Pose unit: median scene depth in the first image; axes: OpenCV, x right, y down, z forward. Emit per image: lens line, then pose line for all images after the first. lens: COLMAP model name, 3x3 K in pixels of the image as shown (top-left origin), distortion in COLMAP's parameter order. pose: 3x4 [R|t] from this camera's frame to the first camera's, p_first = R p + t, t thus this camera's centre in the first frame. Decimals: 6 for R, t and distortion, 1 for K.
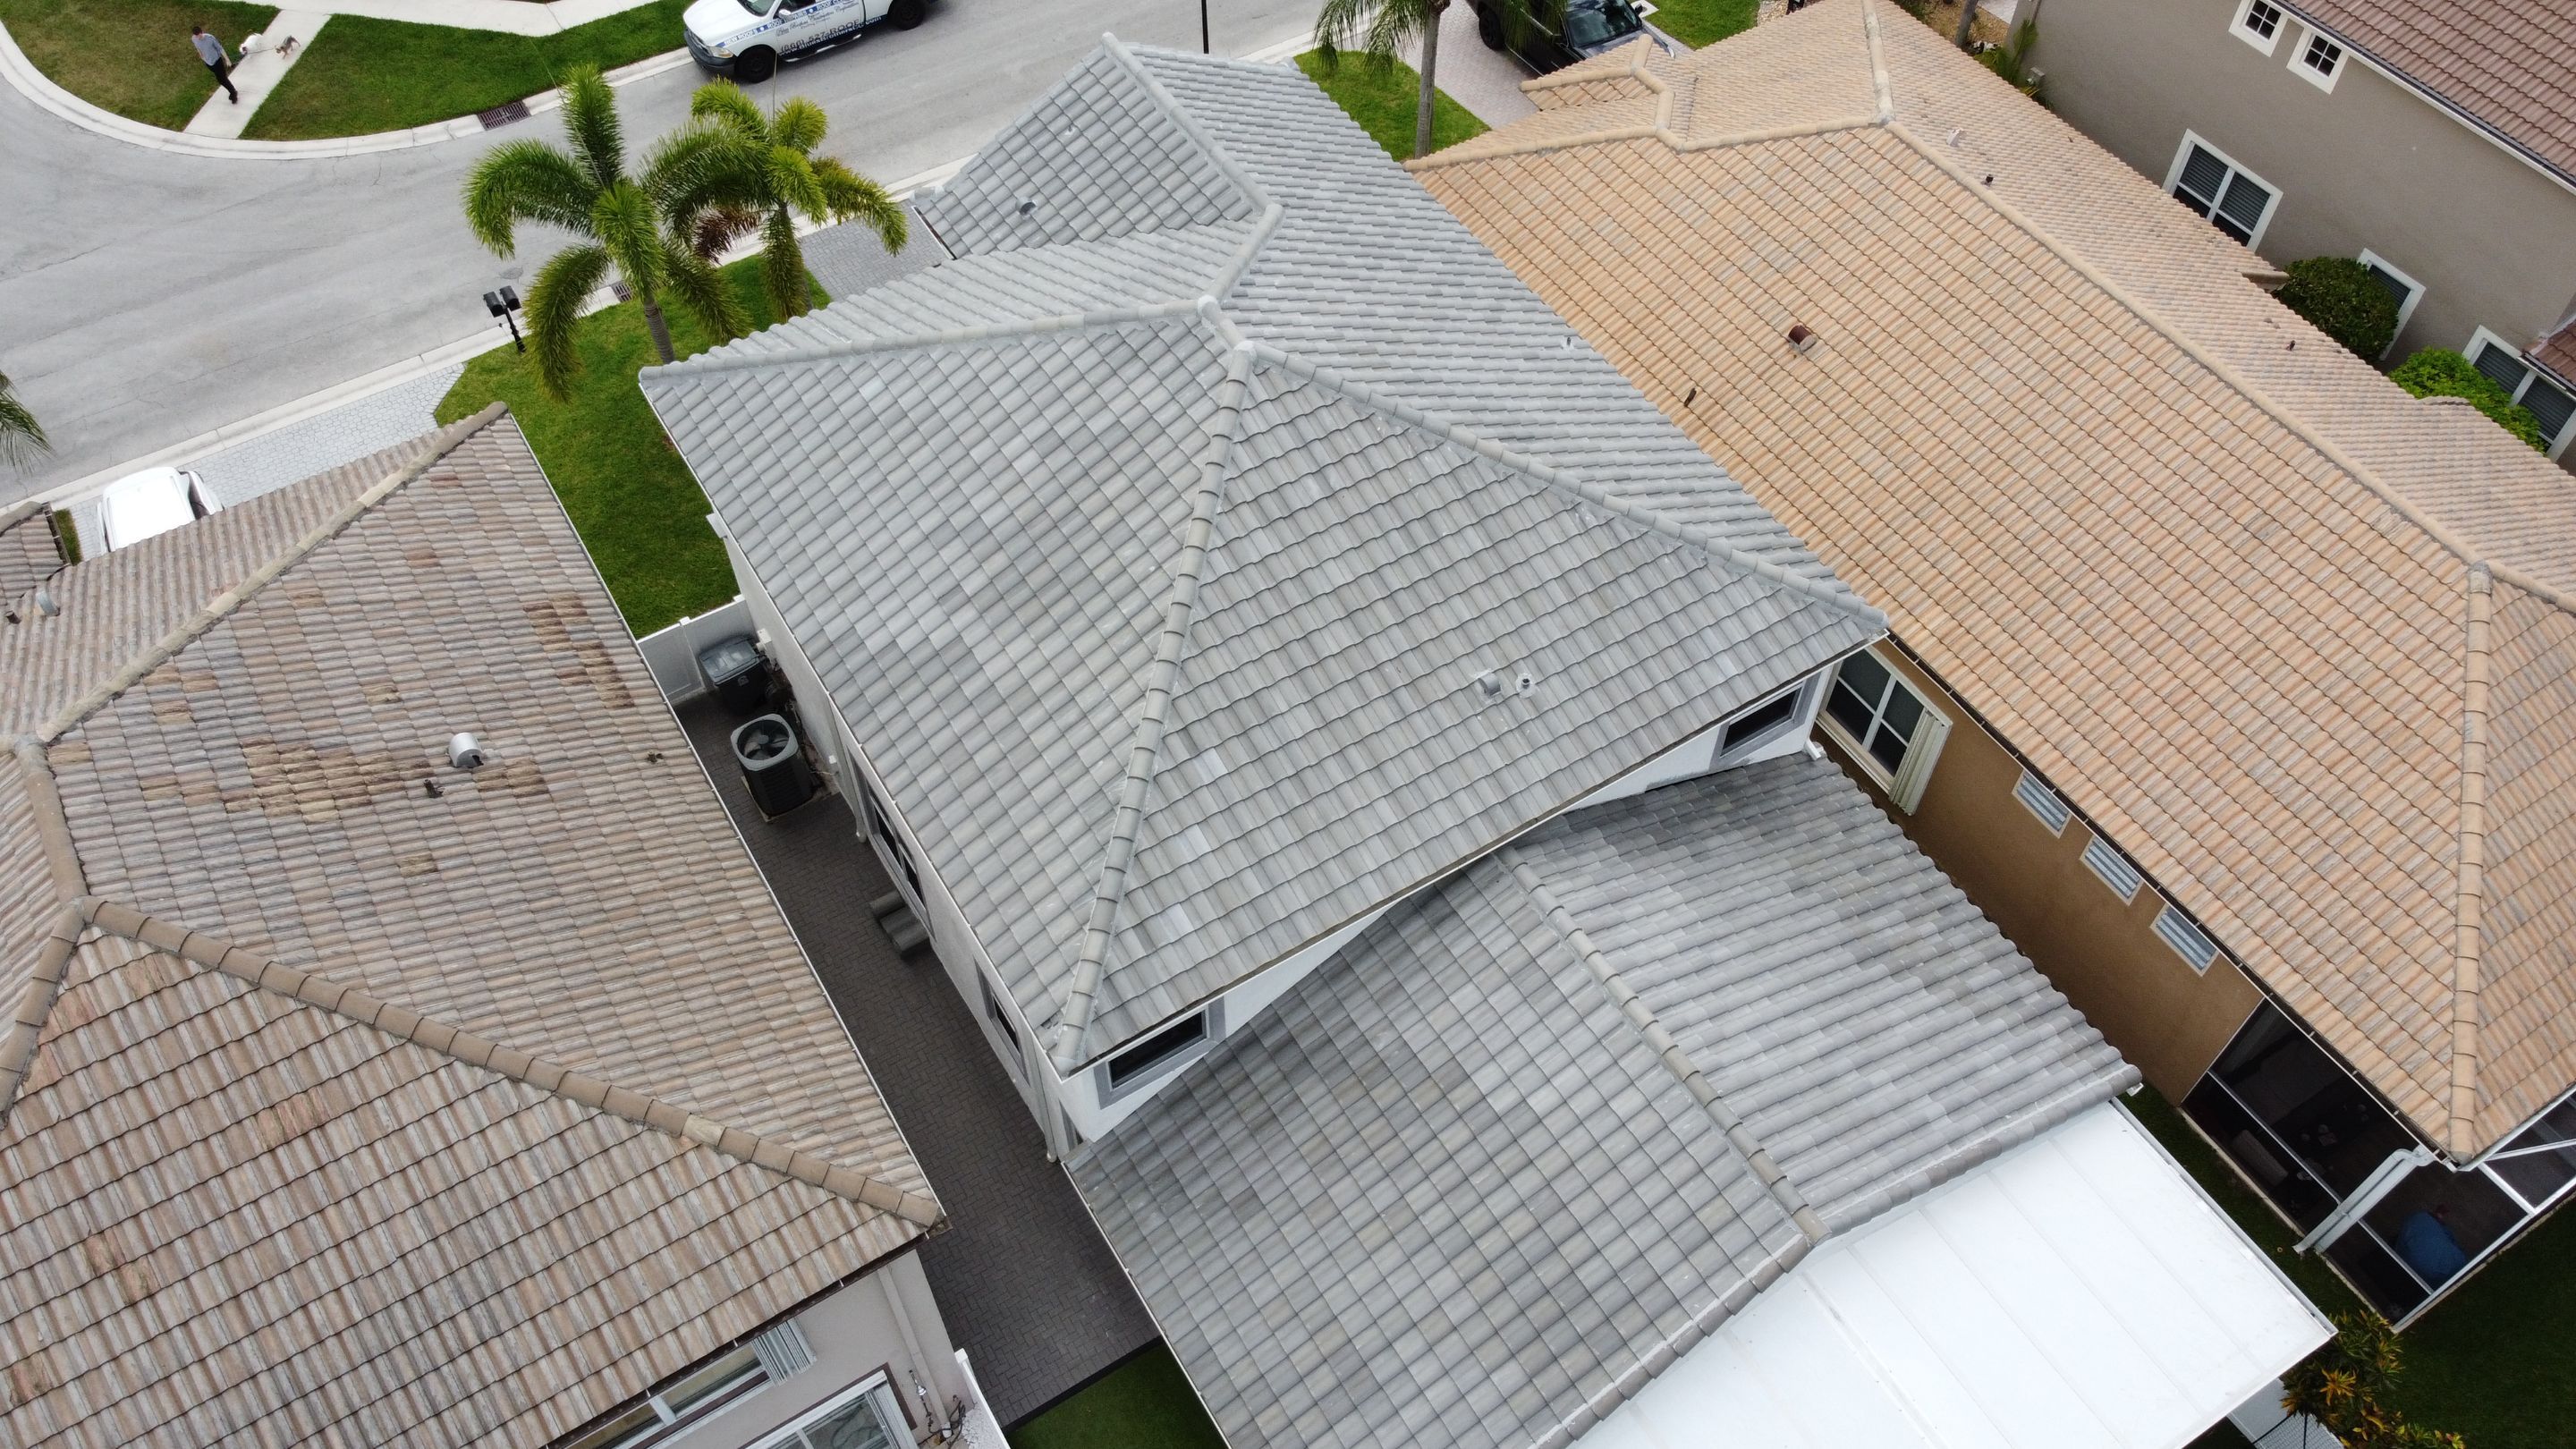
lens RADIAL K [[1946.6, 0, 1281.3], [0, 1946.6, 717.3], [0, 0, 1]] dist [0.009046, -0.011920]
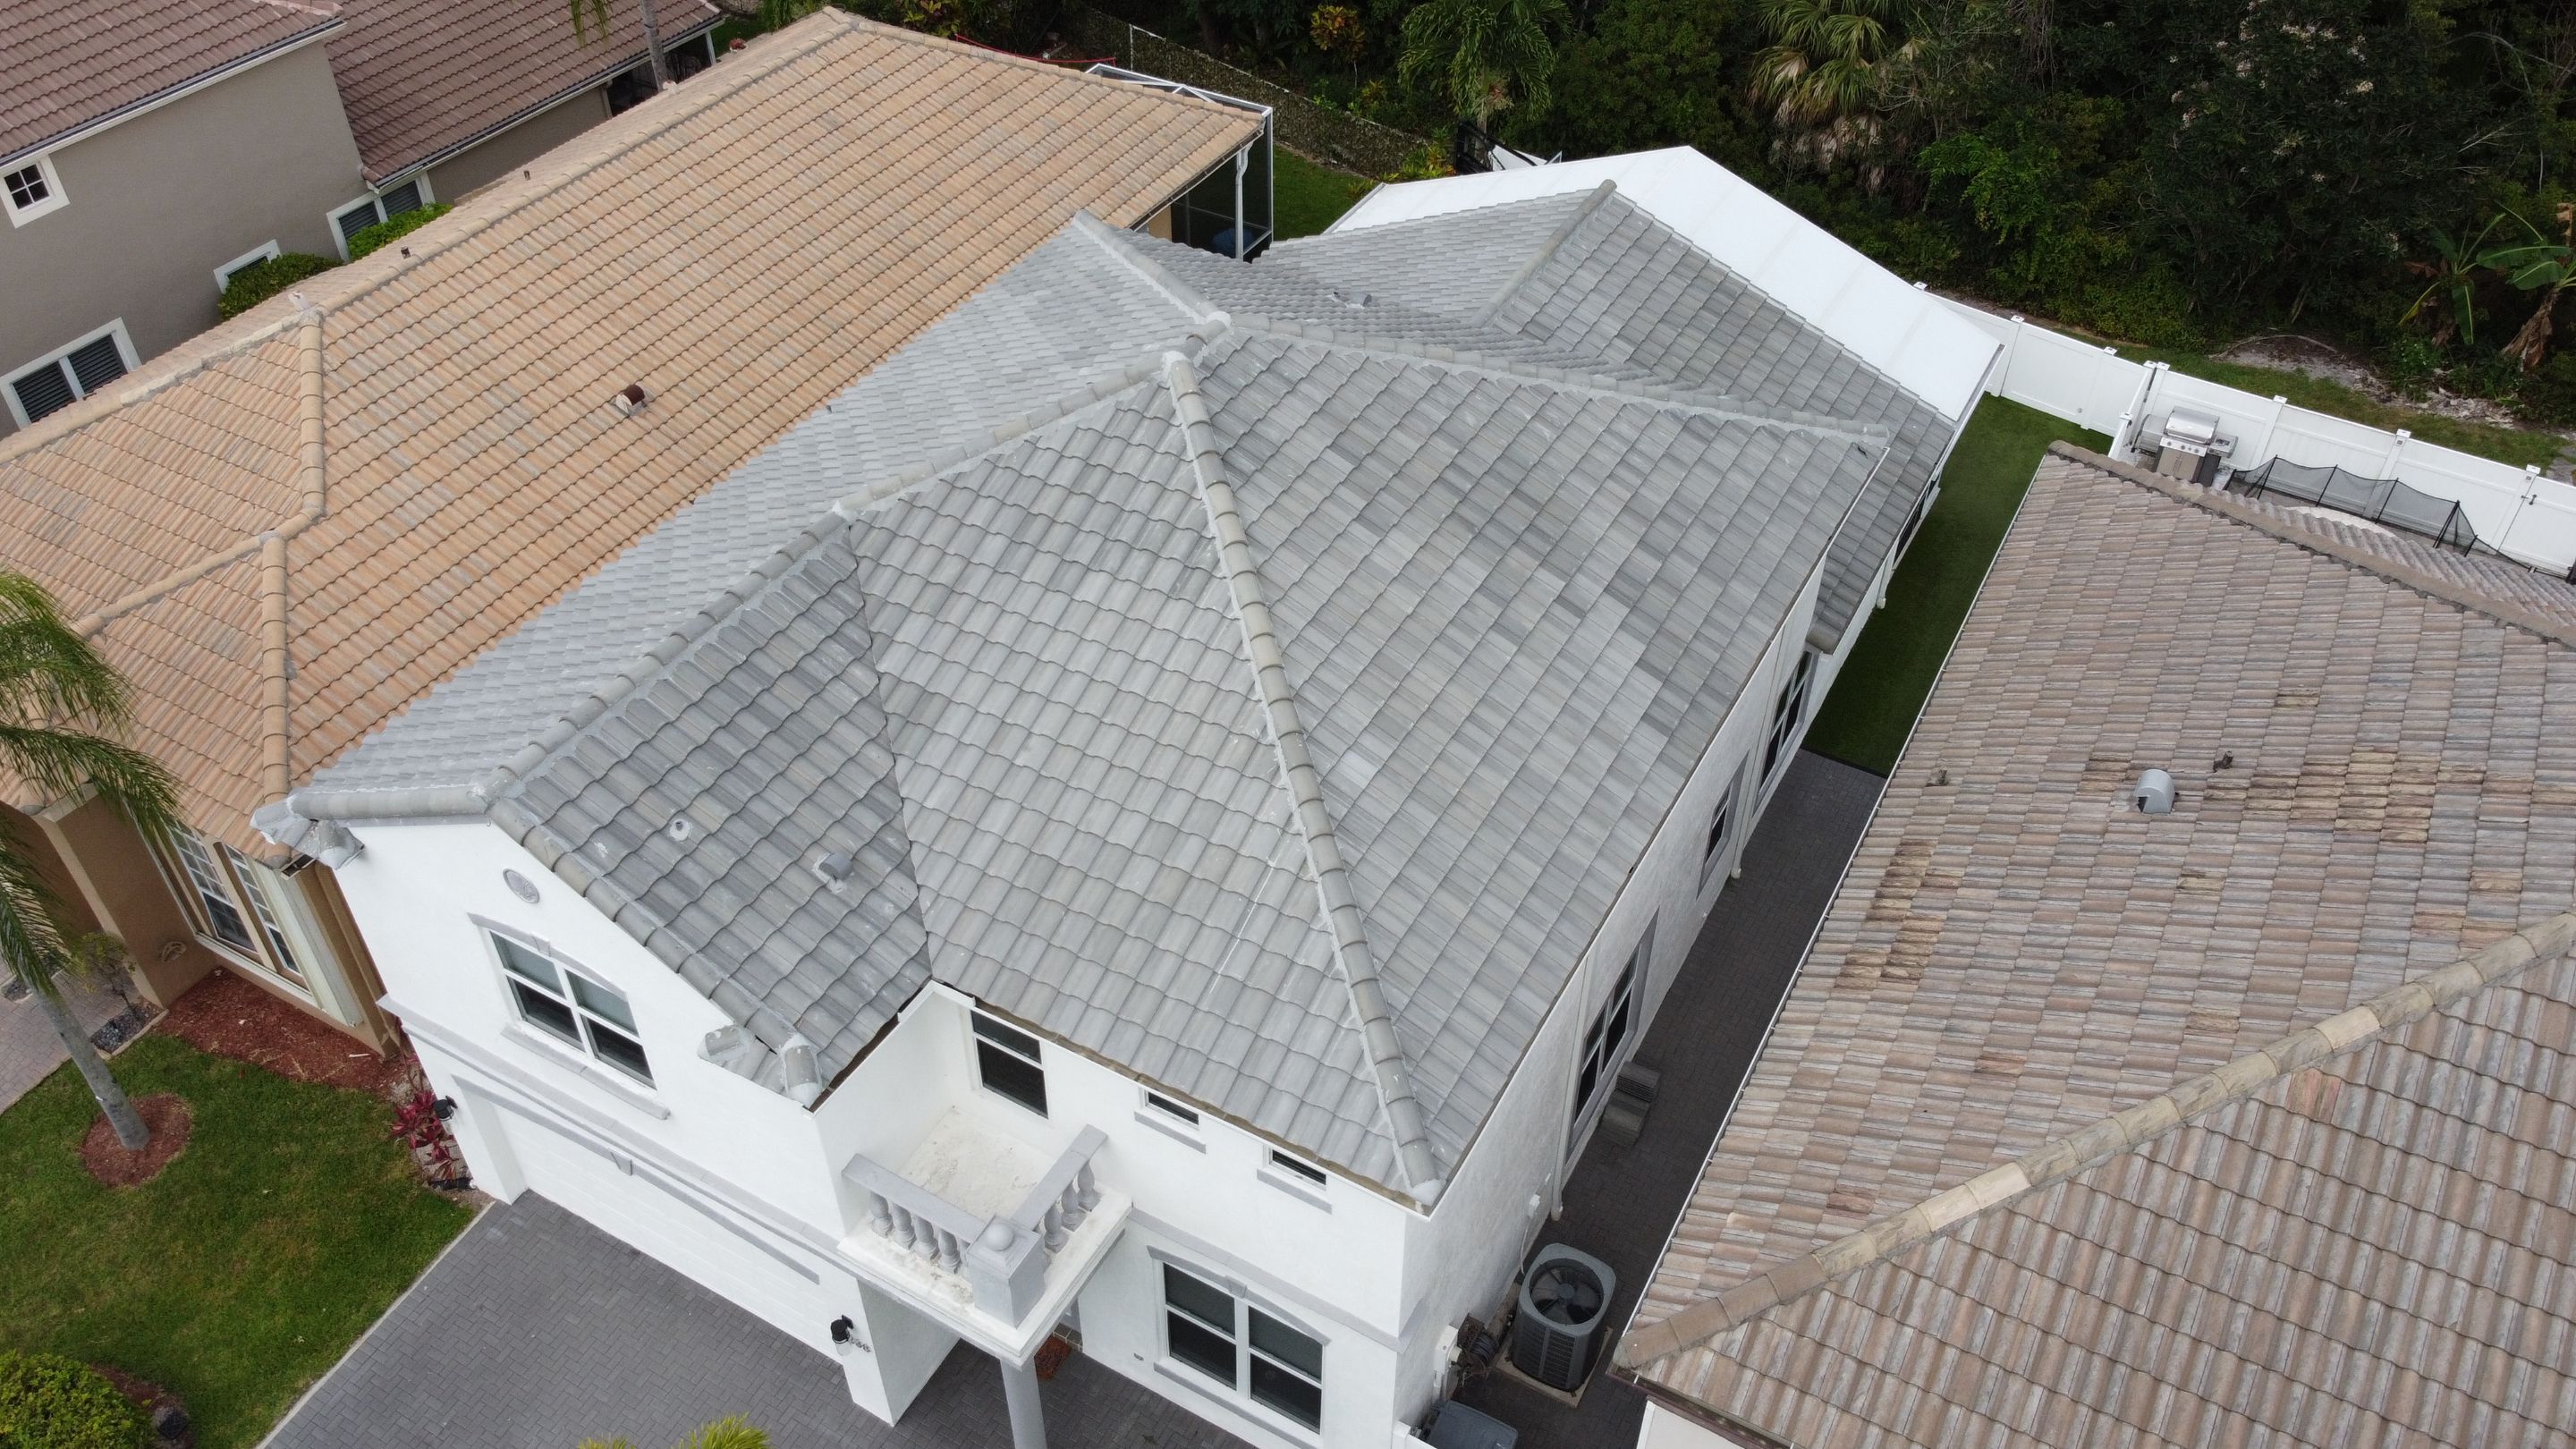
lens RADIAL K [[1946.6, 0, 1292.8], [0, 1946.6, 723.6], [0, 0, 1]] dist [0.009046, -0.011920]
pose [[-0.487685, -0.580858, 0.651742, -0.705904], [0.690380, 0.200346, 0.695153, -0.737876], [-0.534358, 0.788965, 0.303307, 0.872006]]
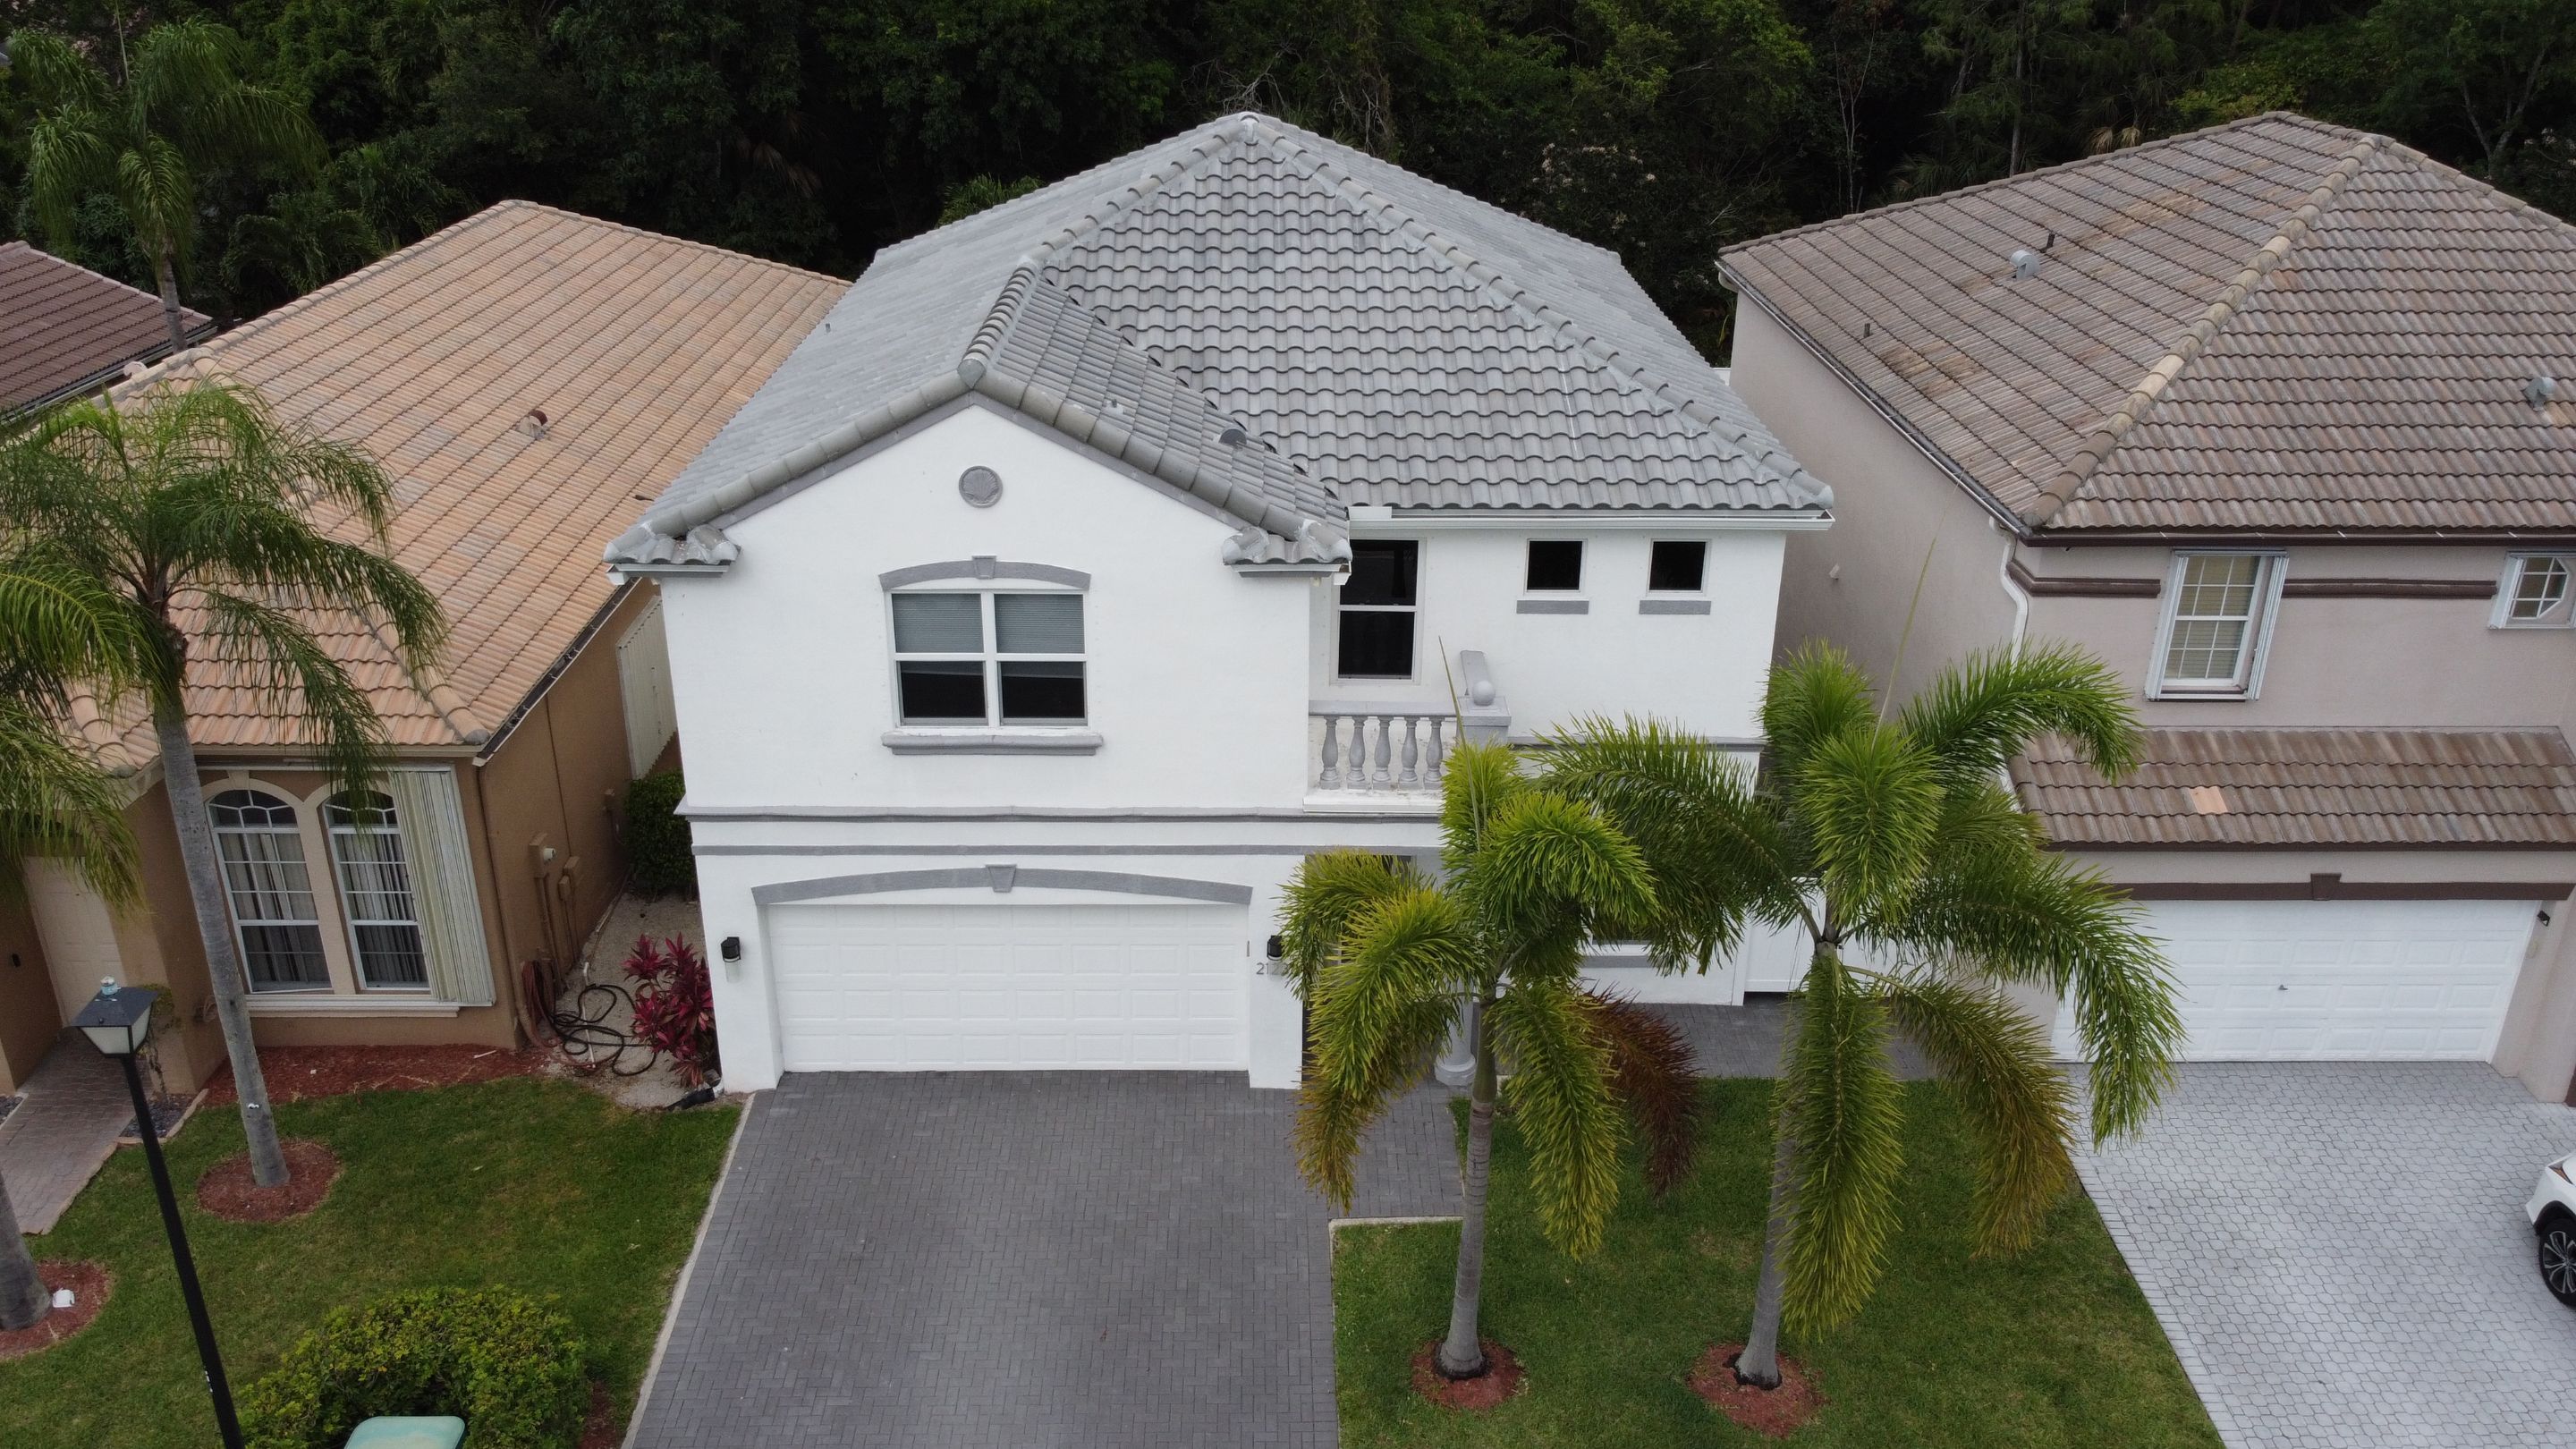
lens RADIAL K [[1946.6, 0, 1281.2], [0, 1946.6, 728.1], [0, 0, 1]] dist [0.009046, -0.011920]
pose [[-0.858855, -0.218514, 0.463270, -0.595821], [0.400910, 0.276157, 0.873504, -1.015562], [-0.318808, 0.935943, -0.149574, 1.473651]]
